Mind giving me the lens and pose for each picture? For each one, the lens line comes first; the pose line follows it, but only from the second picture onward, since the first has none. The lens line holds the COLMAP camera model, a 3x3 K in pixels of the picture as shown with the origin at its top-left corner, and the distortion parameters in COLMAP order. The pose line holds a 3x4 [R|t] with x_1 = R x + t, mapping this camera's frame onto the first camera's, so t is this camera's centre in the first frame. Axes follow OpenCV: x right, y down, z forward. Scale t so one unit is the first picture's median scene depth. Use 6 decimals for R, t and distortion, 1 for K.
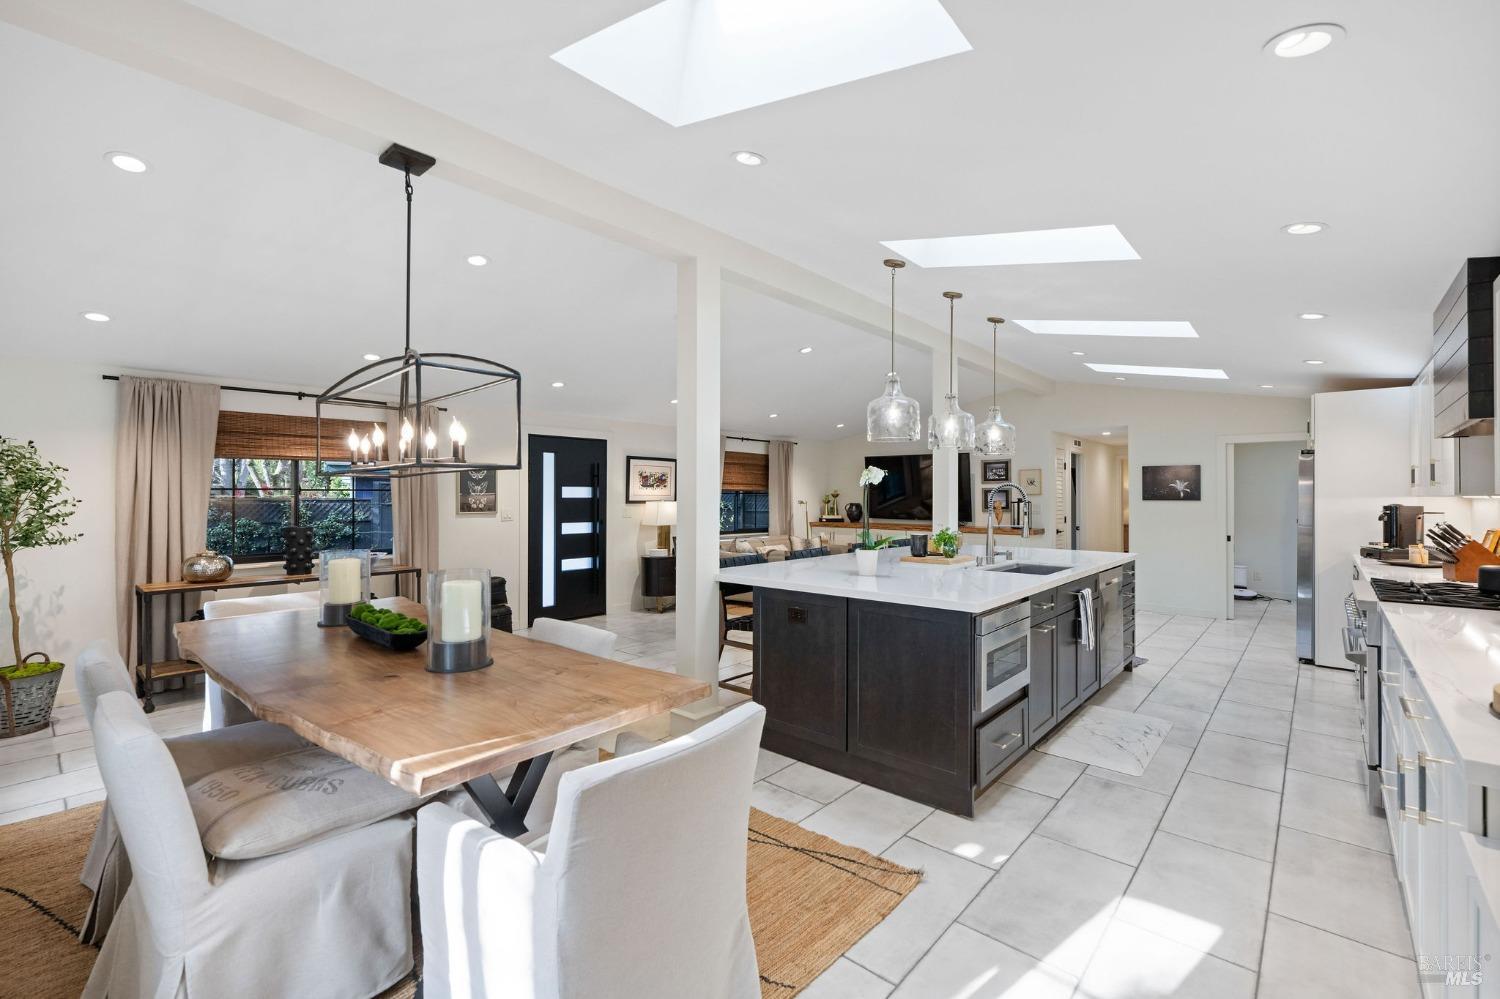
lens RADIAL K [[655.8, 0, 746.6], [0, 655.8, 490.3], [0, 0, 1]] dist [-0.000284, 0.000288]
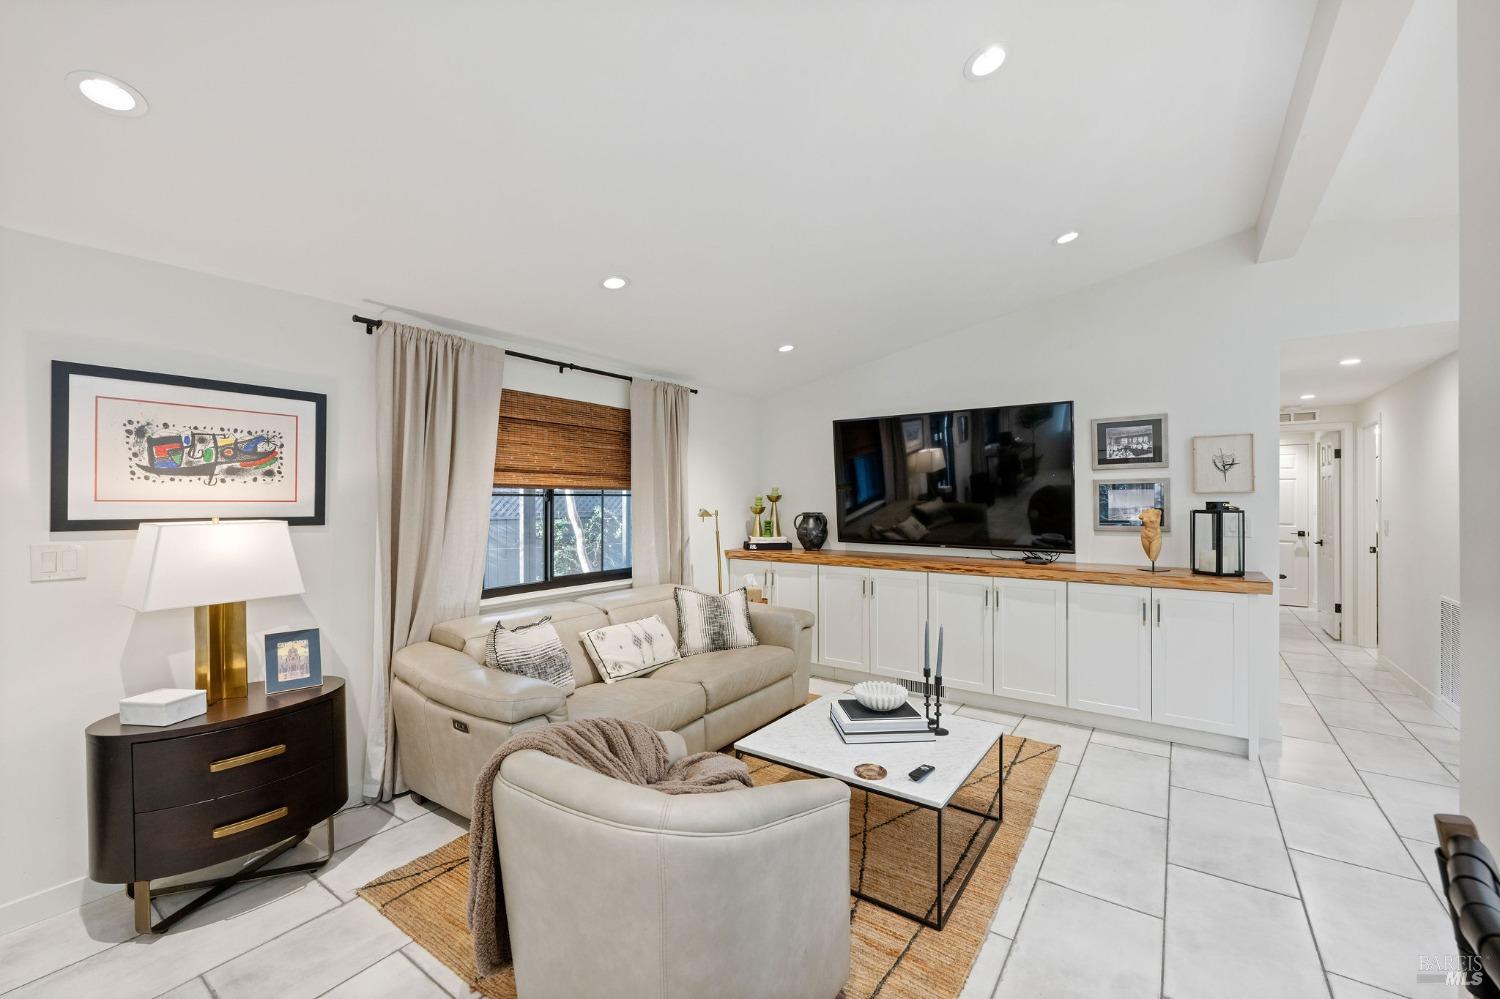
lens RADIAL K [[611.9, 0, 745.2], [0, 611.9, 498.9], [0, 0, 1]] dist [0.001176, 0.000091]
pose [[0.994774, -0.006935, 0.101869, 0.093291], [0.006167, 0.999950, 0.007852, 0.006612], [-0.101918, -0.007183, 0.994767, 0.771308]]
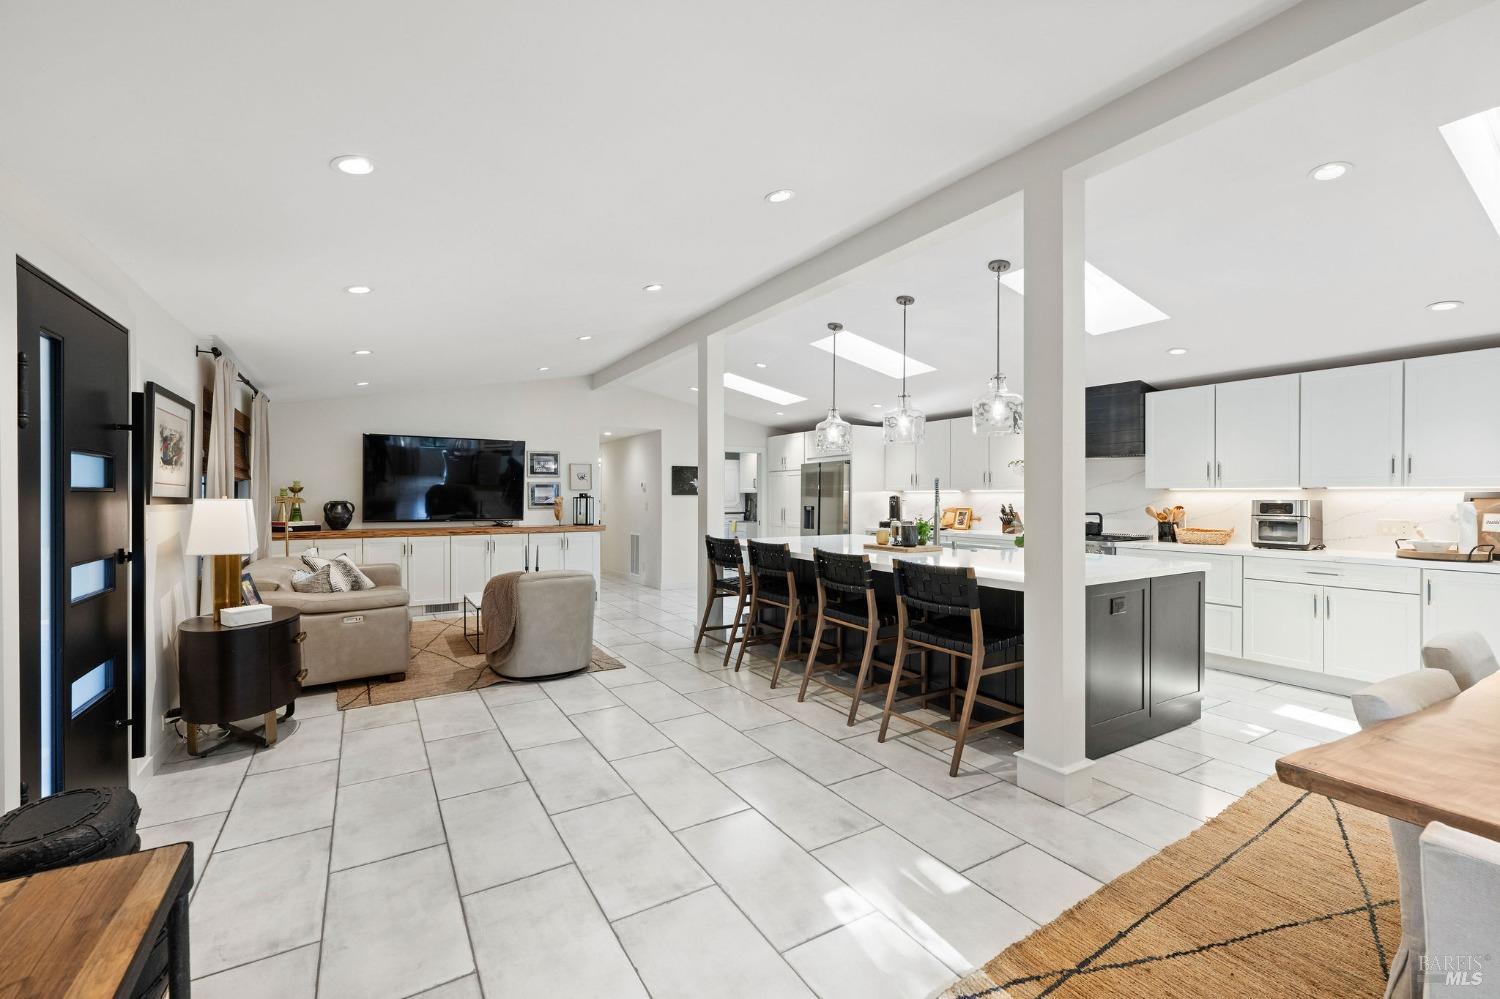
lens RADIAL K [[629.5, 0, 750.0], [0, 629.5, 499.5], [0, 0, 1]] dist [-0.000676, -0.000040]
pose [[0.294356, -0.007622, 0.955665, -0.473479], [-0.007987, 0.999914, 0.010435, 0.011313], [-0.955662, -0.010704, 0.294270, 0.596034]]
